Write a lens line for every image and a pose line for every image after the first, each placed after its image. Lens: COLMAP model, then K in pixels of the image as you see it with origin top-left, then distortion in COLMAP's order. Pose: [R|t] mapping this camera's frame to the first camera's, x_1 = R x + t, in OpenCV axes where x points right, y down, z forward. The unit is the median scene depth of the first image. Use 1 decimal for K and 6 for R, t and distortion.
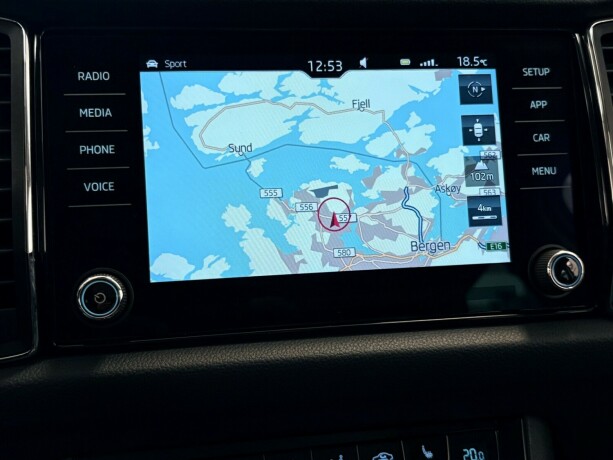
lens RADIAL K [[779.5, 0, 306.5], [0, 779.5, 230.0], [0, 0, 1]] dist [0.115420, -0.477284]
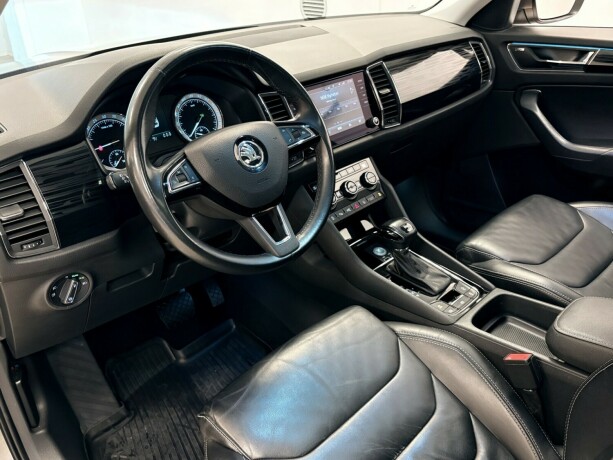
lens RADIAL K [[527.4, 0, 306.5], [0, 527.4, 230.0], [0, 0, 1]] dist [0.001940, -0.002217]
pose [[0.832898, -0.306747, 0.460638, -1.892505], [0.228904, 0.948748, 0.217898, -0.132160], [-0.503869, -0.076046, 0.860426, -1.791032]]
